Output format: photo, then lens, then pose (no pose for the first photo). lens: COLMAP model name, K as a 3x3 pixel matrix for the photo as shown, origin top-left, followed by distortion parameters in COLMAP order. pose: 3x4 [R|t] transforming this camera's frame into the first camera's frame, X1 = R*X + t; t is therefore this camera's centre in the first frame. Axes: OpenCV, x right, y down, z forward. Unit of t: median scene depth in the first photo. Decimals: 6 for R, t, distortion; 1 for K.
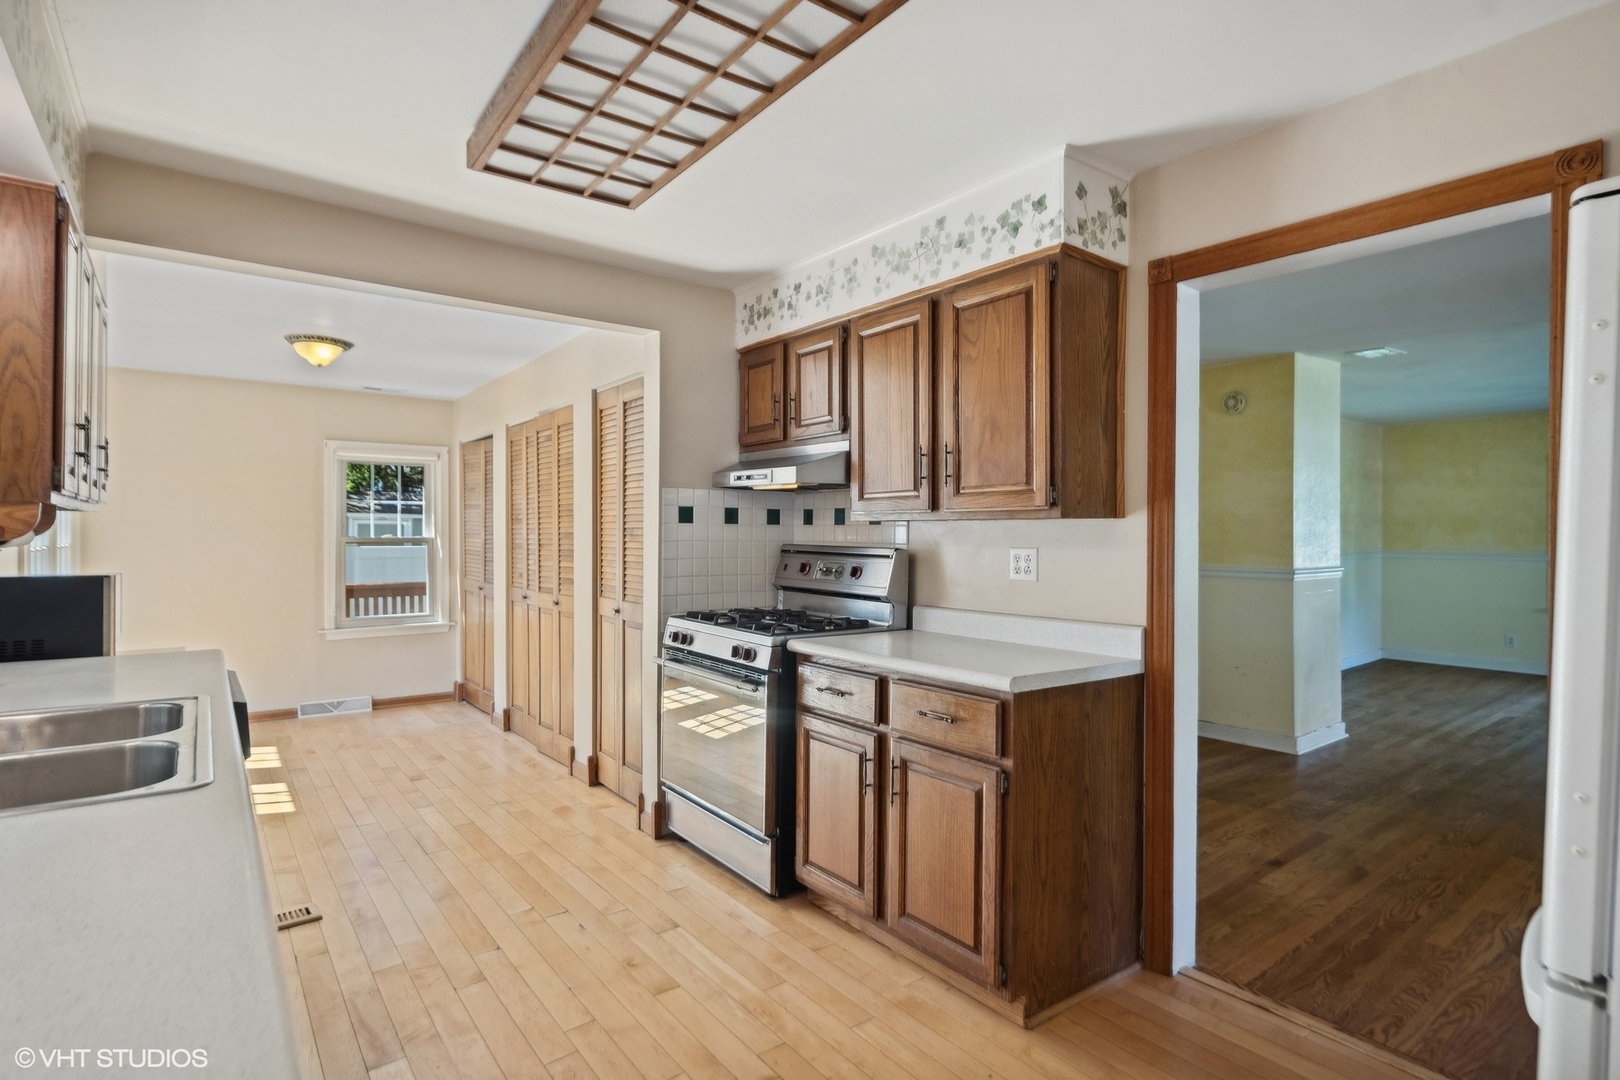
lens RADIAL K [[791.0, 0, 804.4], [0, 791.0, 531.4], [0, 0, 1]] dist [-0.001916, -0.000828]
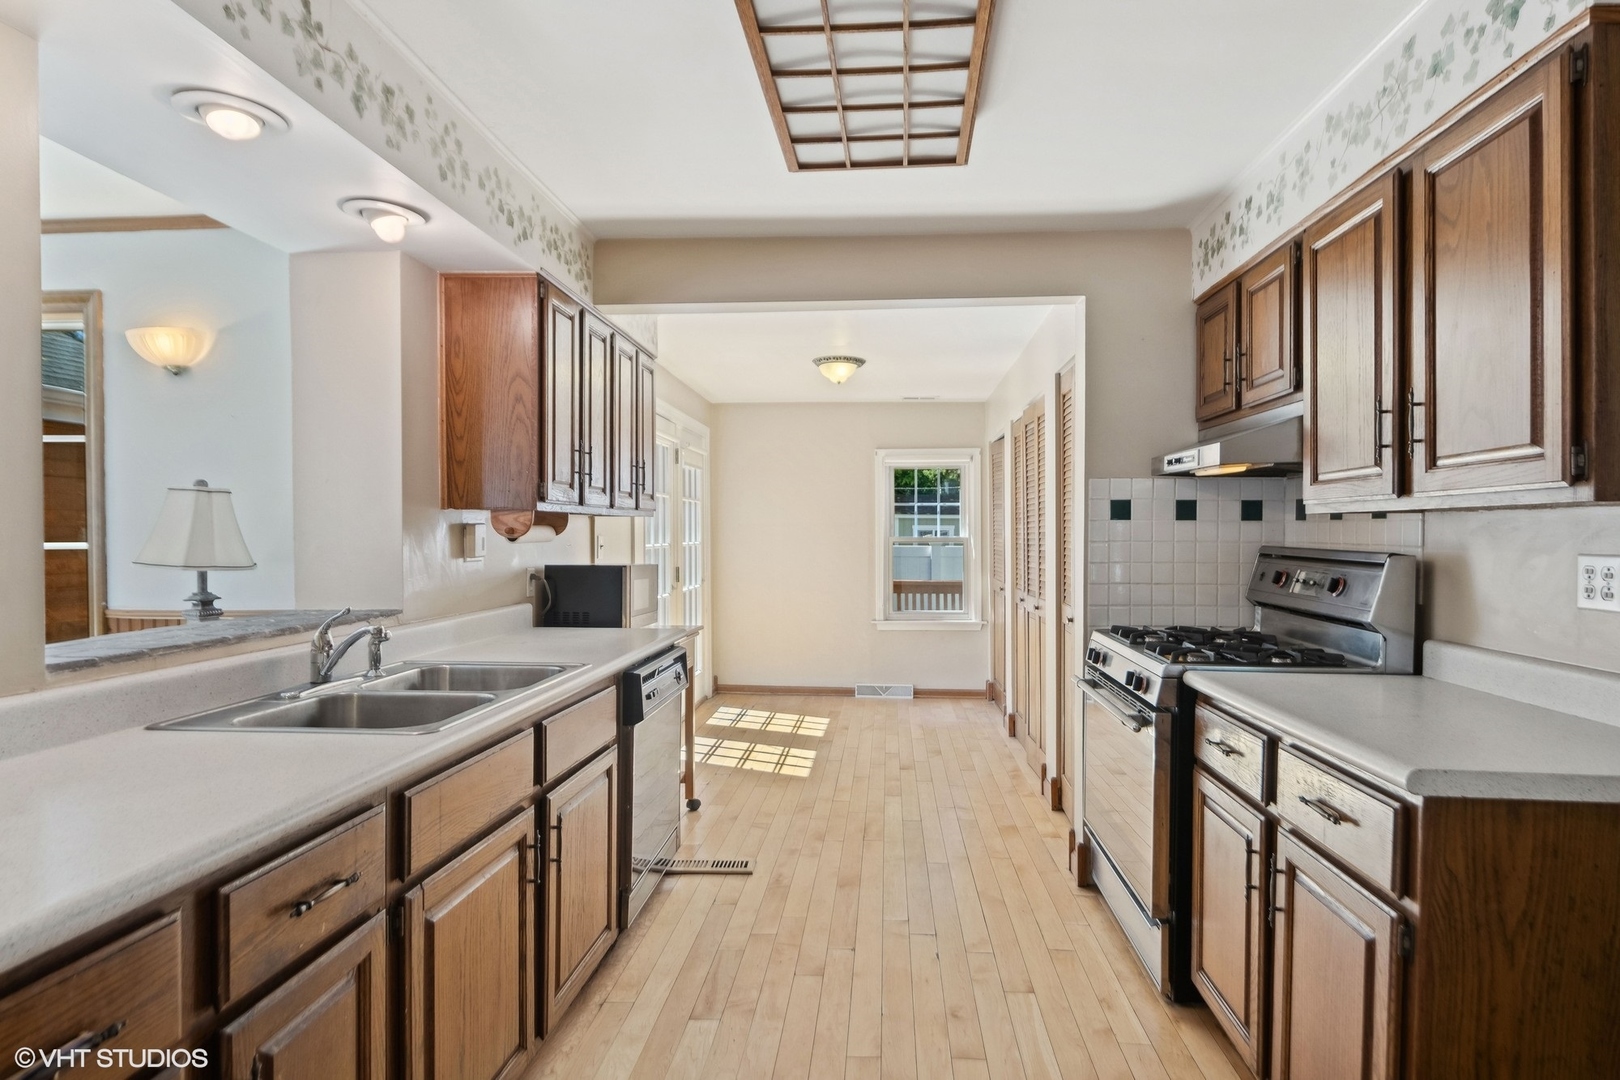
lens RADIAL K [[831.6, 0, 841.7], [0, 831.6, 539.3], [0, 0, 1]] dist [0.000613, -0.005748]
pose [[0.763187, 0.002521, -0.646173, 0.224554], [0.003431, 0.999962, 0.007953, 0.002547], [0.646168, -0.008286, 0.763150, 0.160145]]
